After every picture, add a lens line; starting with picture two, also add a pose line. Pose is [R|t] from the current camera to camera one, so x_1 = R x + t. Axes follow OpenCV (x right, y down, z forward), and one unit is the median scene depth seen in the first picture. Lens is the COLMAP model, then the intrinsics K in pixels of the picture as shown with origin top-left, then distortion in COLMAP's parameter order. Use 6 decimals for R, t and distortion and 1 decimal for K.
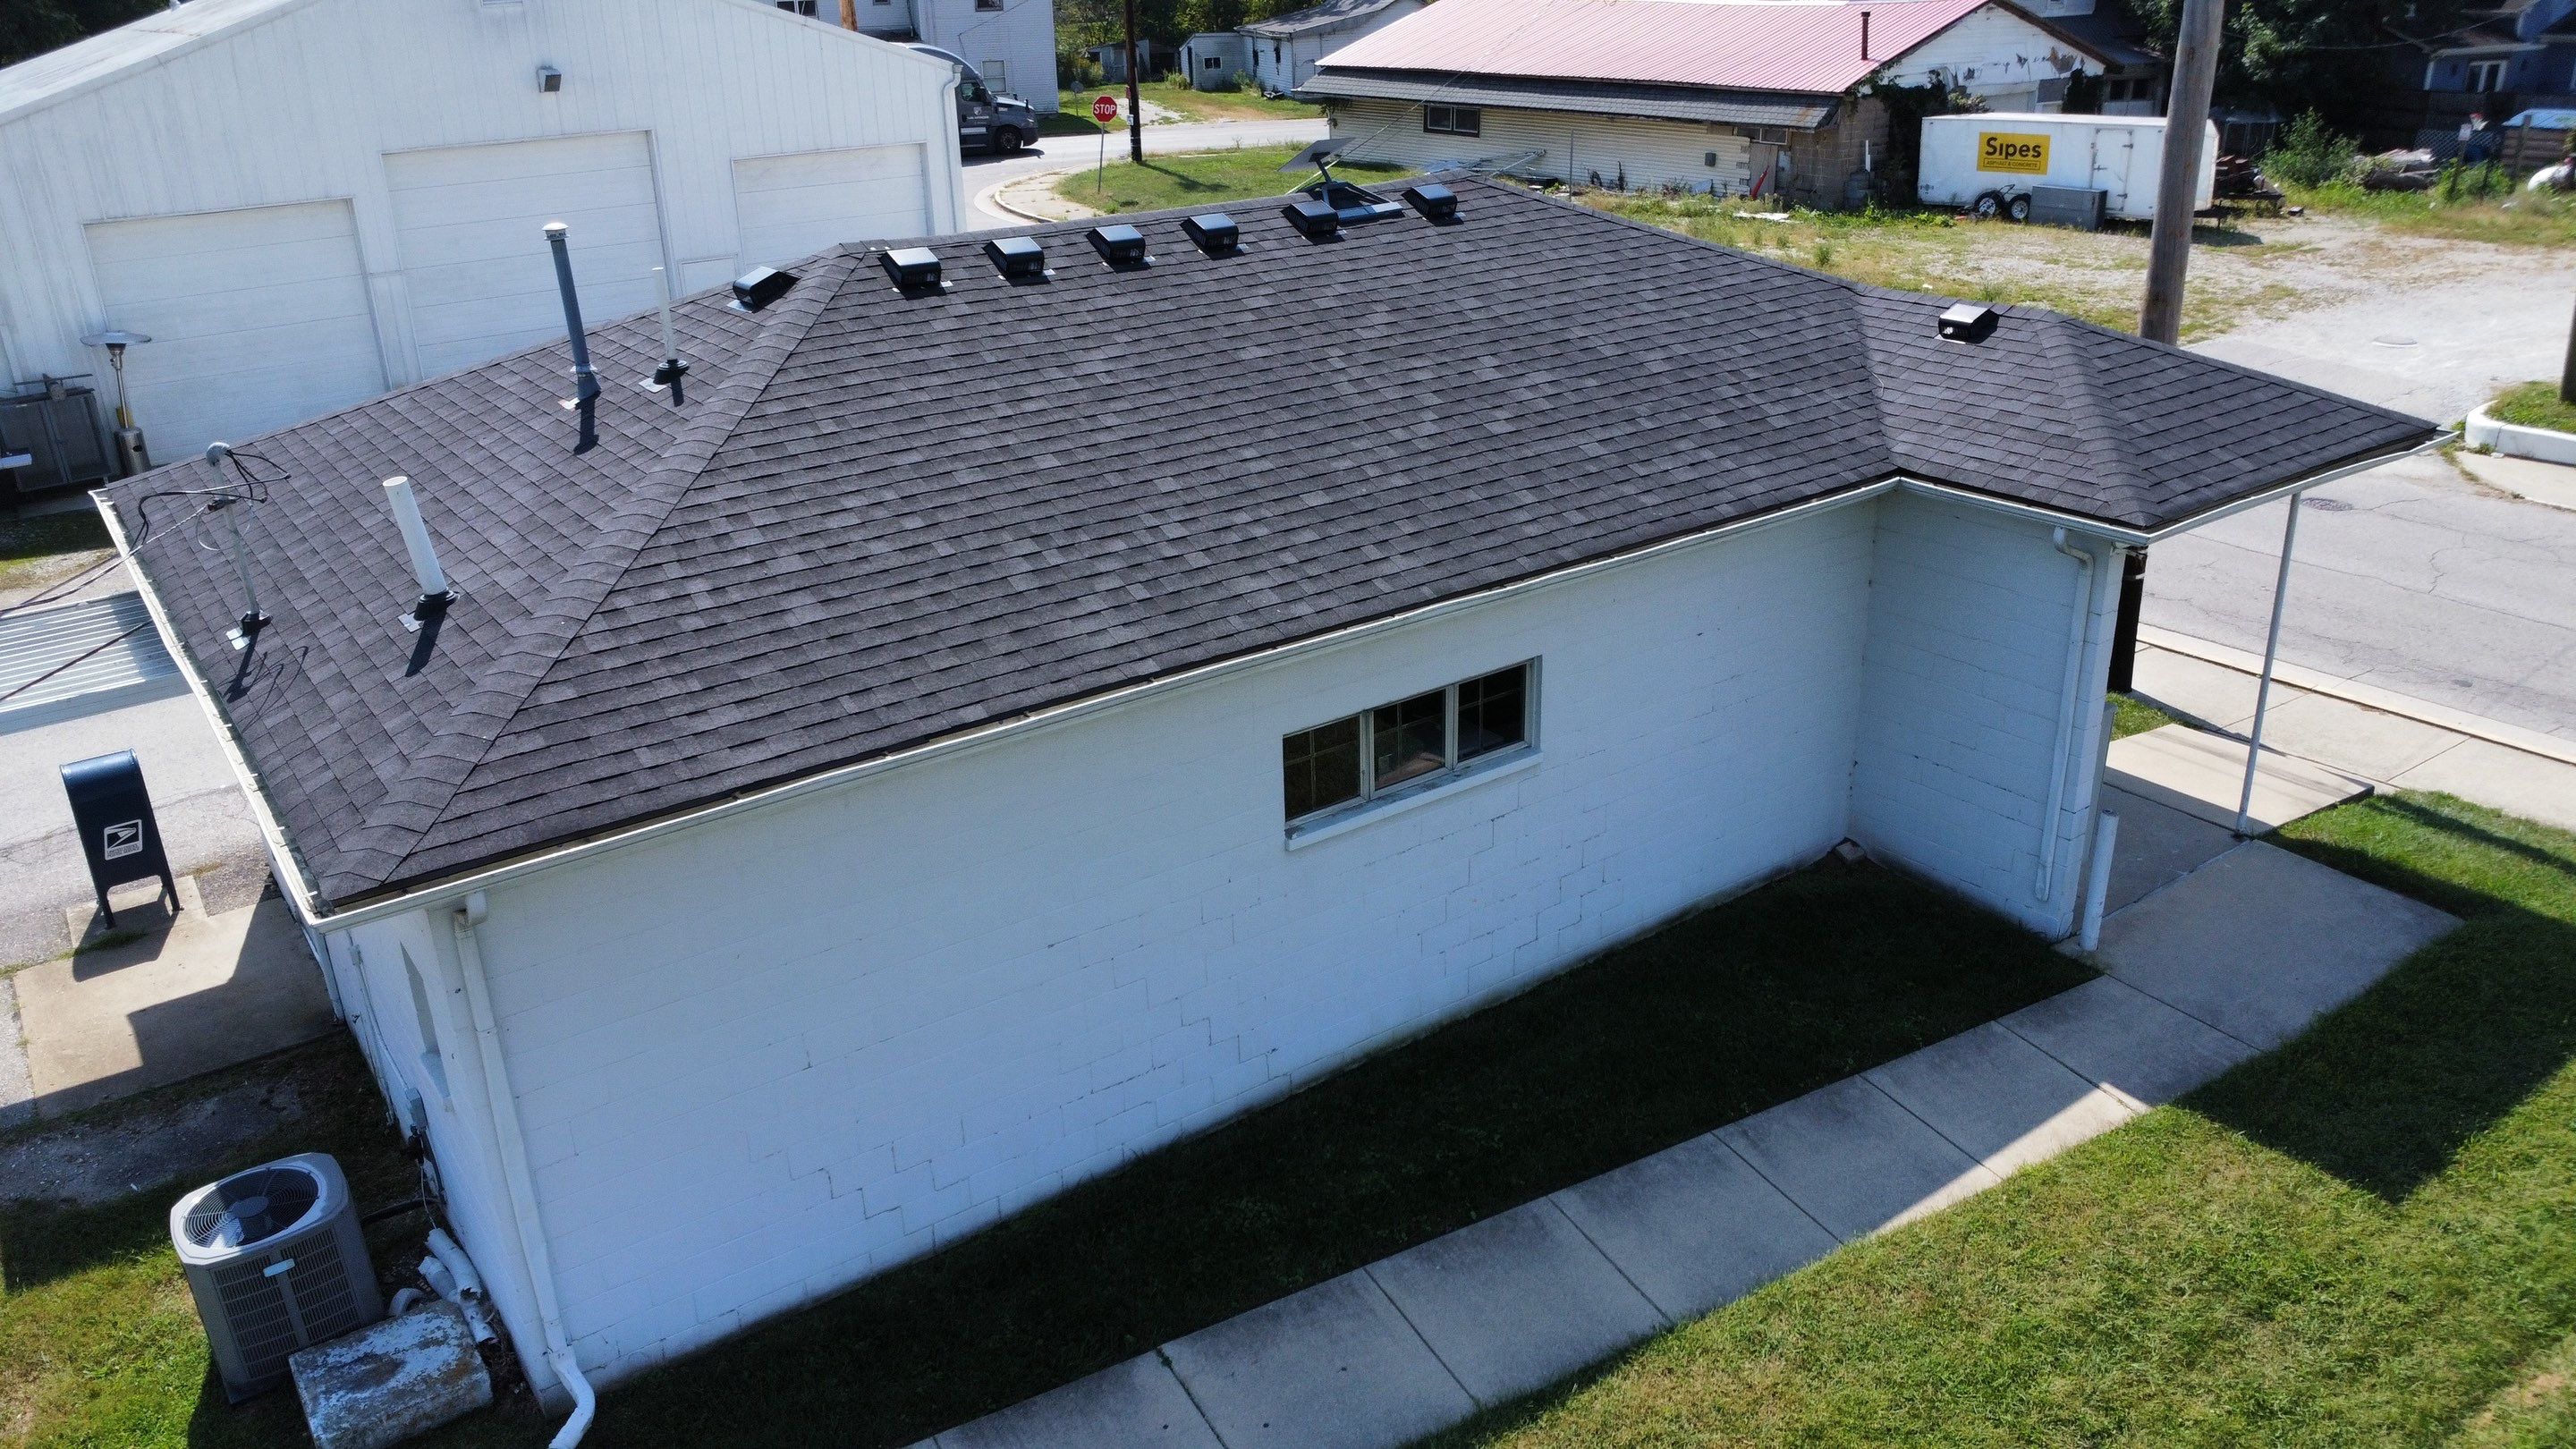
lens RADIAL K [[1874.7, 0, 1291.9], [0, 1874.7, 724.4], [0, 0, 1]] dist [-0.024923, -0.004206]
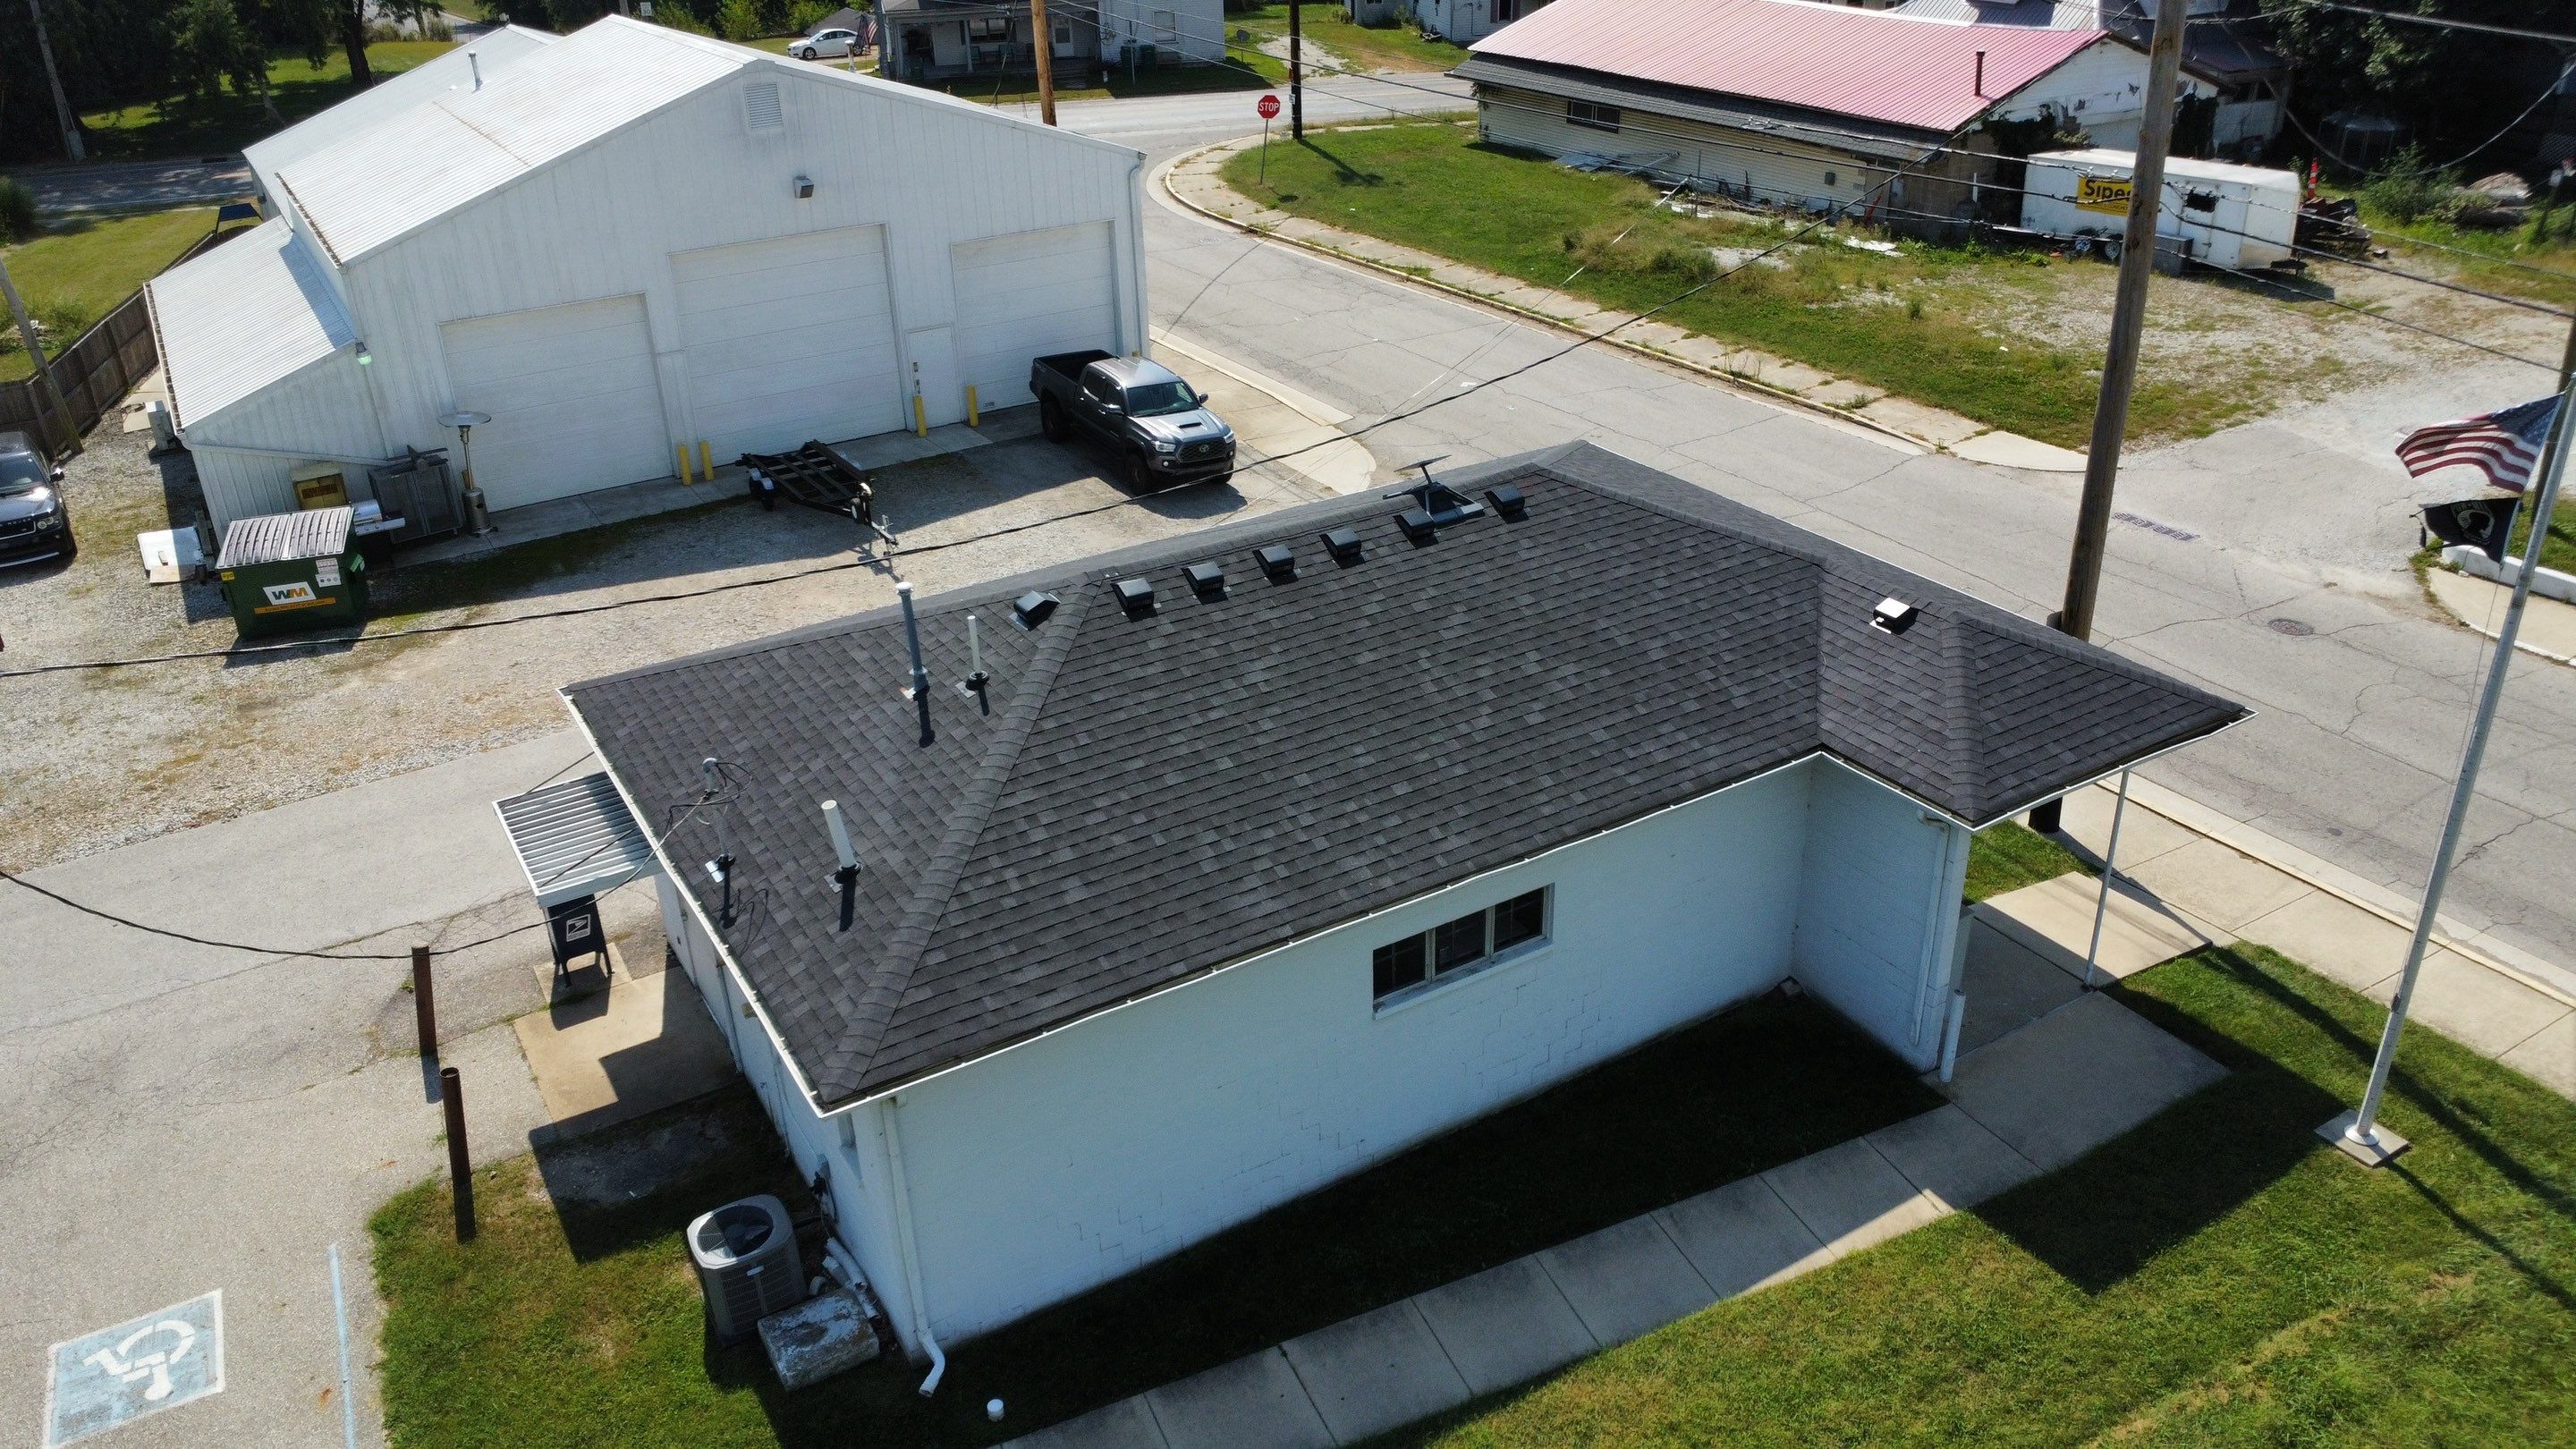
lens RADIAL K [[1876.4, 0, 1290.7], [0, 1876.4, 721.2], [0, 0, 1]] dist [-0.017665, -0.020805]
pose [[0.996471, 0.036641, -0.075518, 0.031720], [-0.030768, 0.996516, 0.077524, -0.254488], [0.078095, -0.074927, 0.994126, -0.441064]]
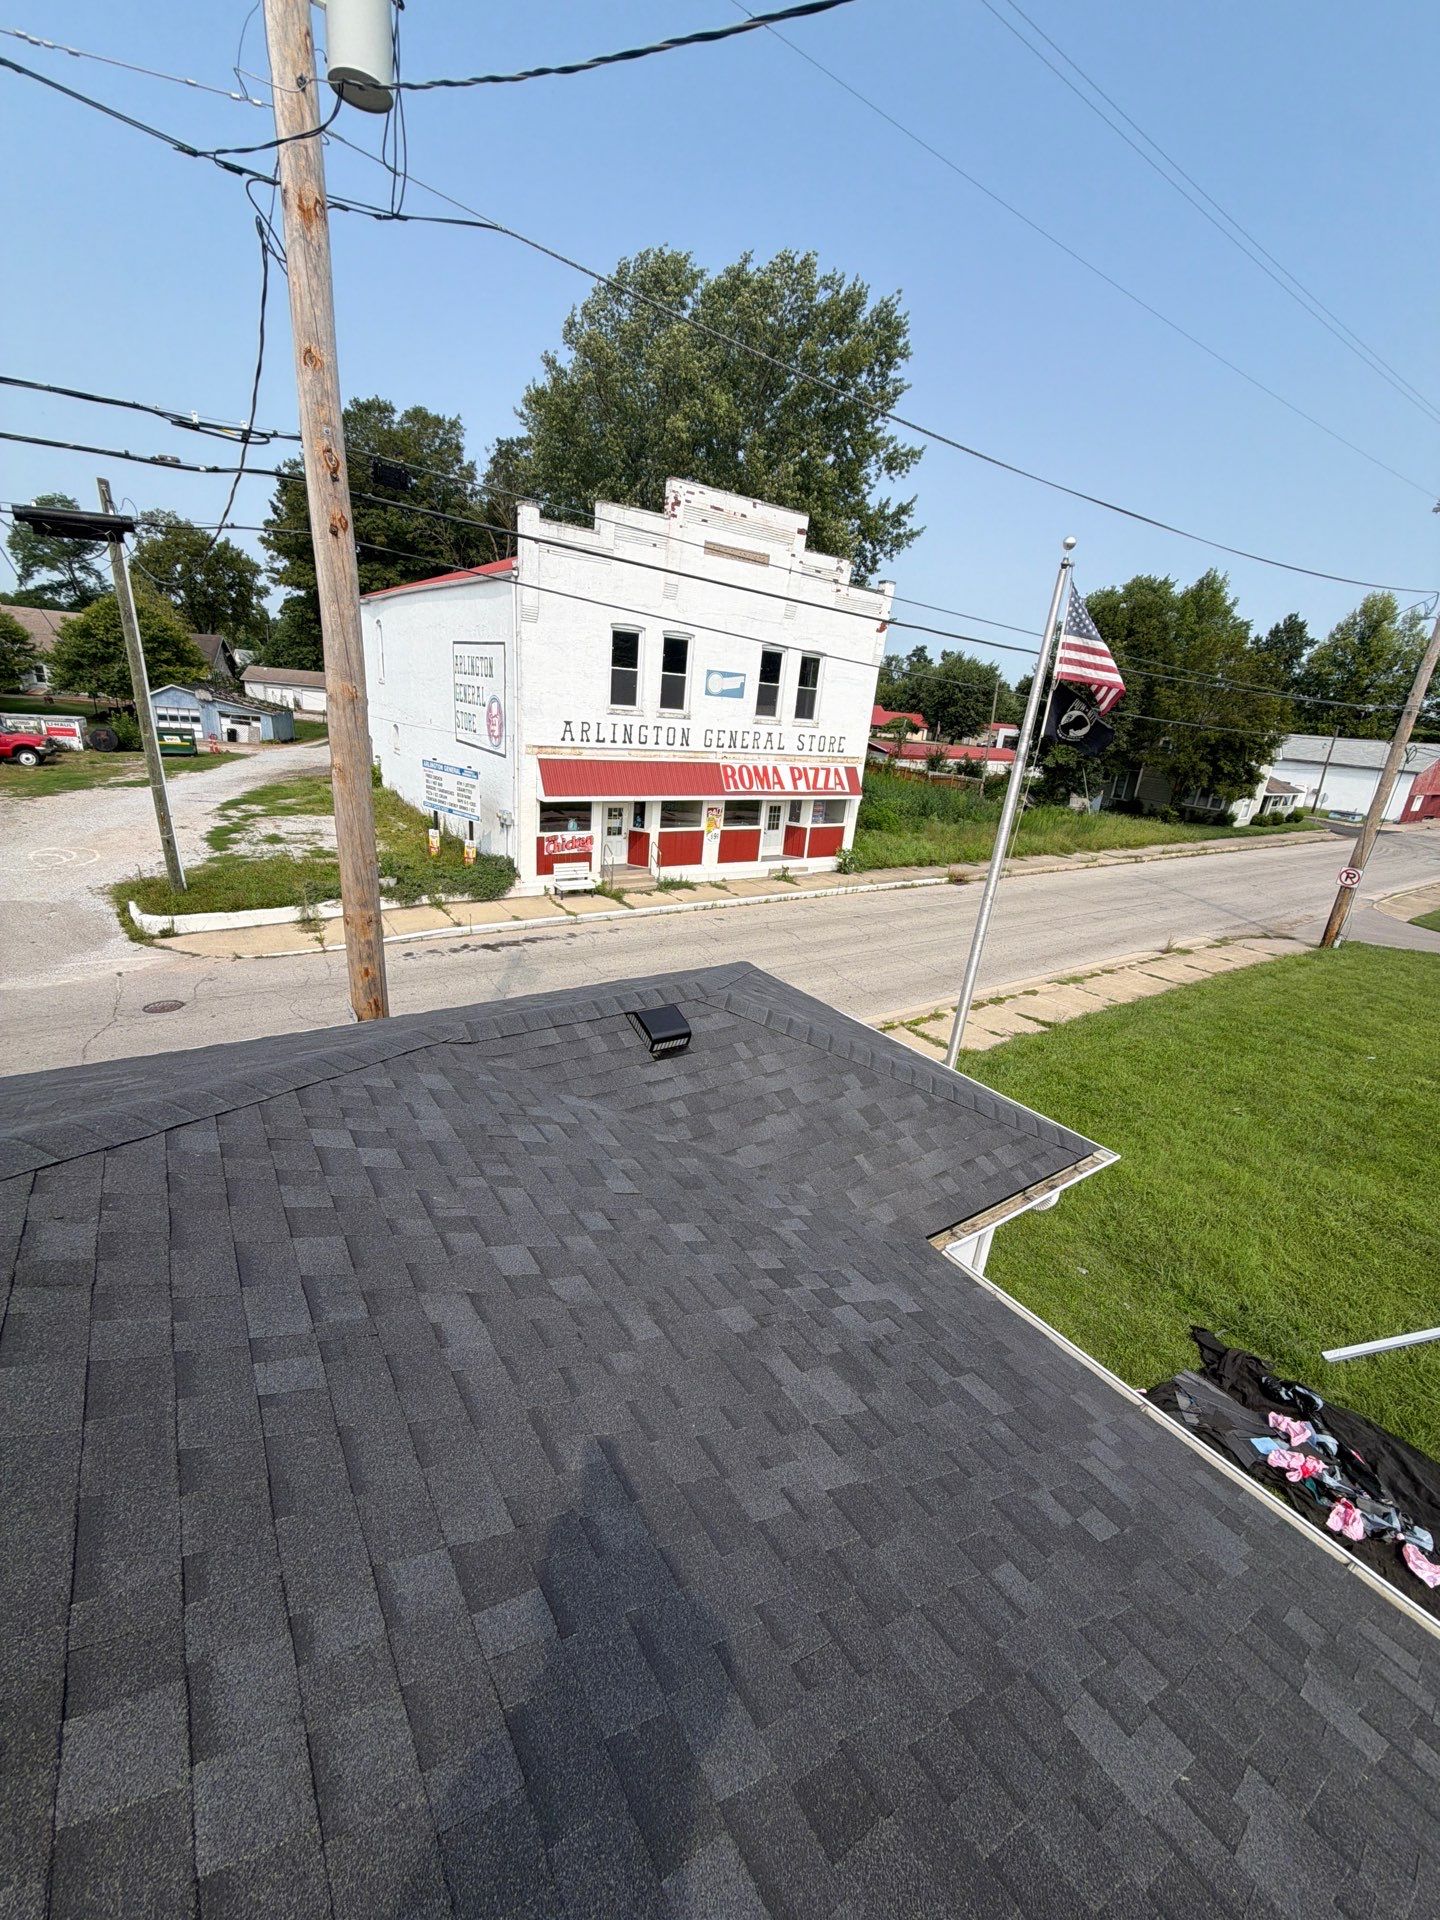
lens RADIAL K [[760.8, 0, 719.0], [0, 760.8, 967.2], [0, 0, 1]] dist [0.007368, -0.000214]
pose [[0.018109, -0.314731, 0.949008, 0.044158], [0.303347, 0.906154, 0.294731, -0.366218], [-0.952708, 0.282541, 0.111882, 1.025067]]
